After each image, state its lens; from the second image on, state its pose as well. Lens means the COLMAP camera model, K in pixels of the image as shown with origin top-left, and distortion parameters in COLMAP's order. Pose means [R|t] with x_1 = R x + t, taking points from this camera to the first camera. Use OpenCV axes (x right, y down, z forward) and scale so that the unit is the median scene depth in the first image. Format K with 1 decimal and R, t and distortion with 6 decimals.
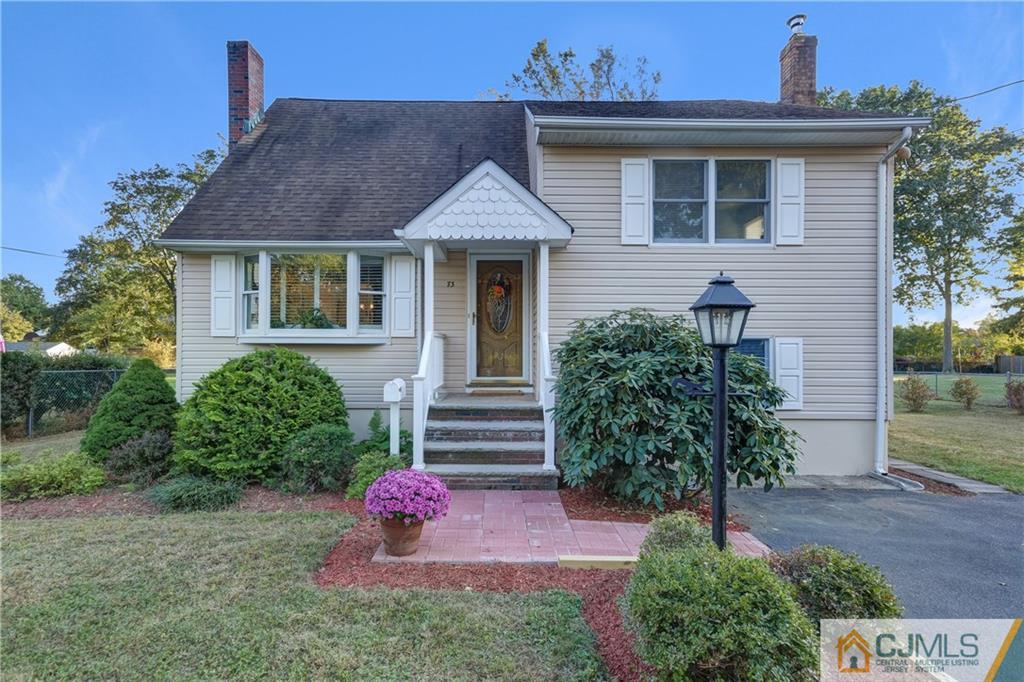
lens RADIAL K [[546.8, 0, 511.8], [0, 546.8, 345.3], [0, 0, 1]] dist [0.027796, 0.000722]
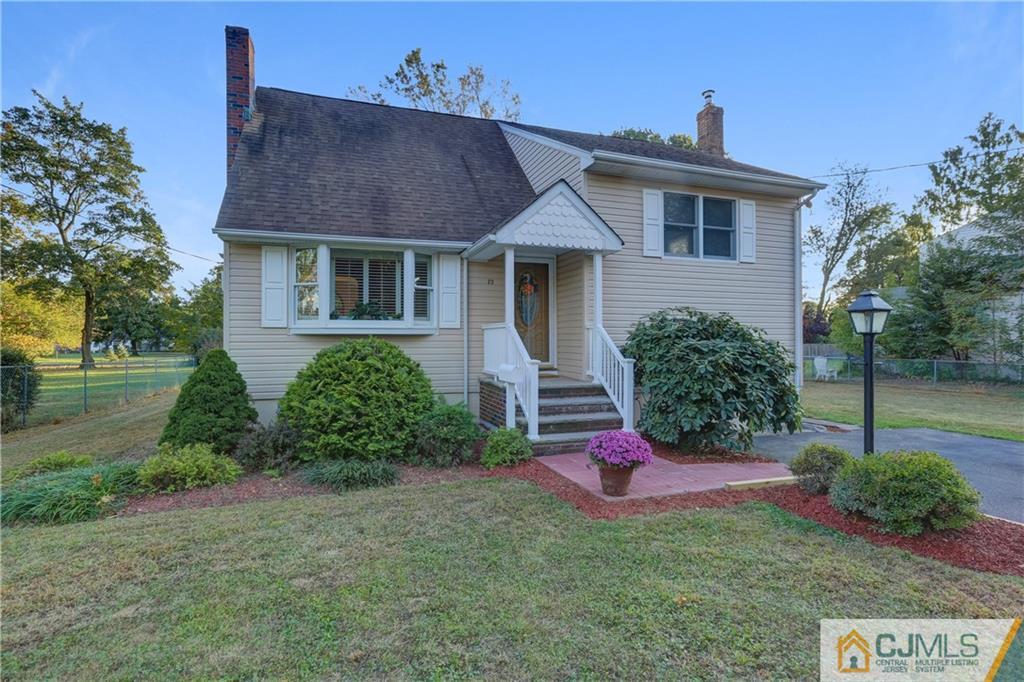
lens RADIAL K [[524.0, 0, 515.3], [0, 524.0, 335.9], [0, 0, 1]] dist [-0.005667, 0.004385]
pose [[0.943679, -0.002822, 0.330849, -0.480519], [0.003585, 0.999992, -0.001696, 0.003033], [-0.330842, 0.002786, 0.943682, -0.049775]]
